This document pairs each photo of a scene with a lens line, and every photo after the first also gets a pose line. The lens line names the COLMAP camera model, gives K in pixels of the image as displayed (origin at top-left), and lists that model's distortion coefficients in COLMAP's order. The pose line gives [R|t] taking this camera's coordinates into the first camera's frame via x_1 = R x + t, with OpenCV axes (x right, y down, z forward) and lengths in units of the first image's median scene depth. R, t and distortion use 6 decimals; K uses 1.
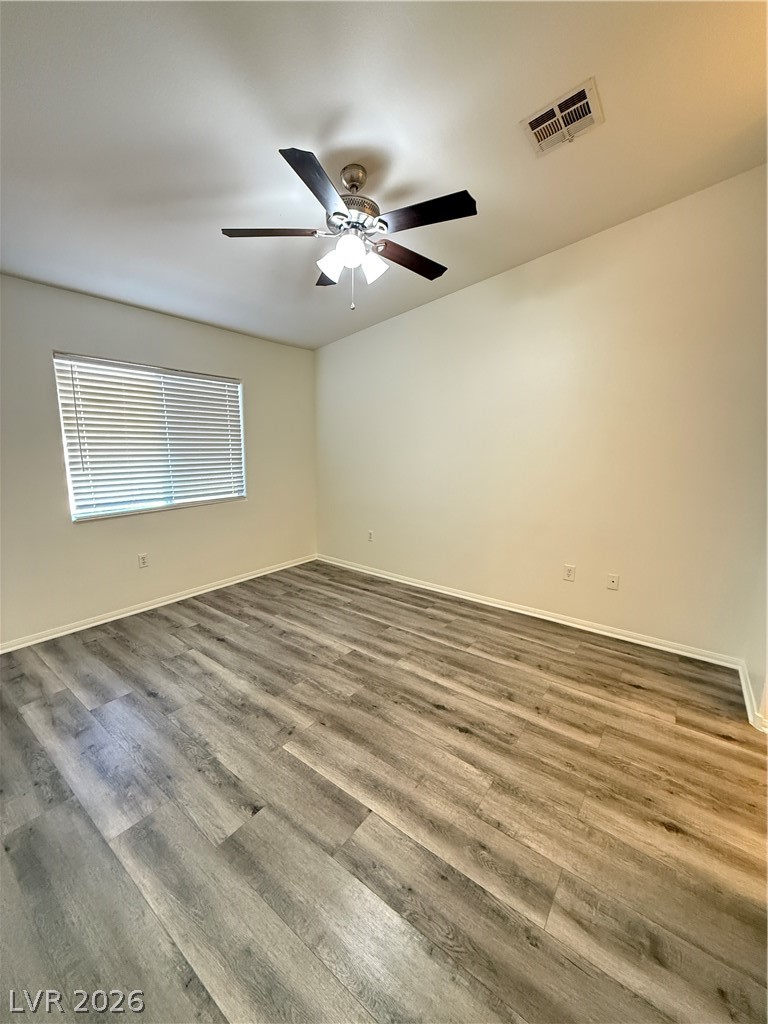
lens RADIAL K [[412.0, 0, 383.5], [0, 412.0, 510.9], [0, 0, 1]] dist [0.000593, 0.000002]
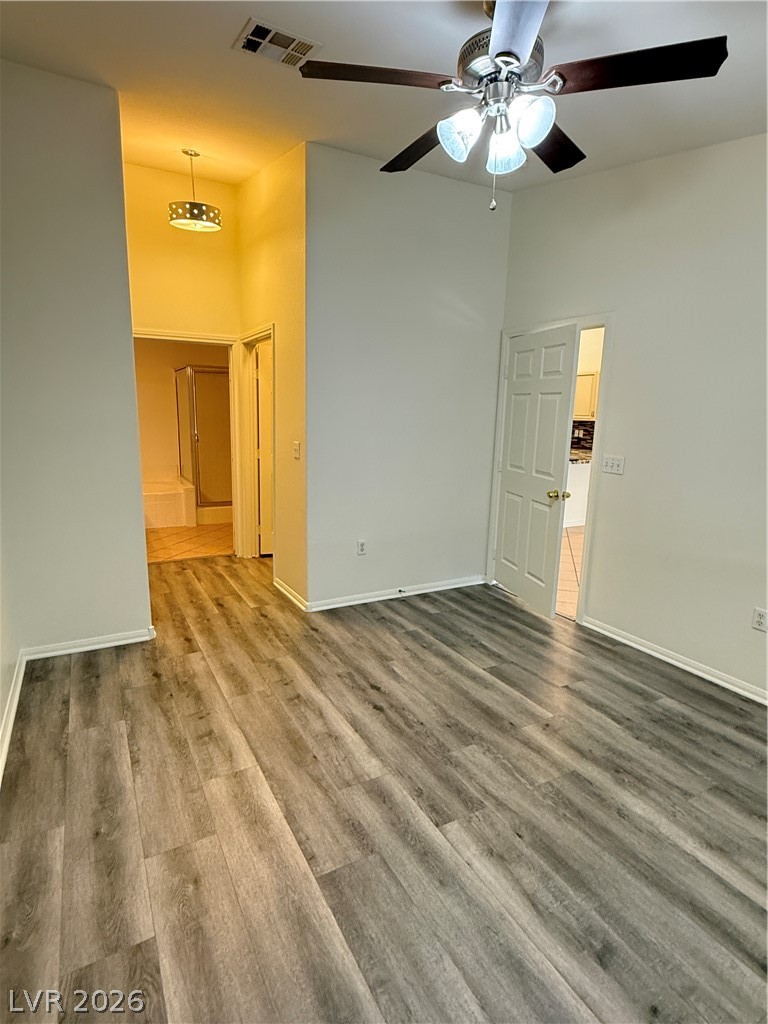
lens RADIAL K [[537.6, 0, 383.8], [0, 537.6, 512.4], [0, 0, 1]] dist [-0.003704, 0.000113]
pose [[-0.909978, -0.107845, 0.400387, -0.276244], [0.036234, 0.941212, 0.335867, -0.293899], [-0.413071, 0.320139, -0.852575, 1.738260]]
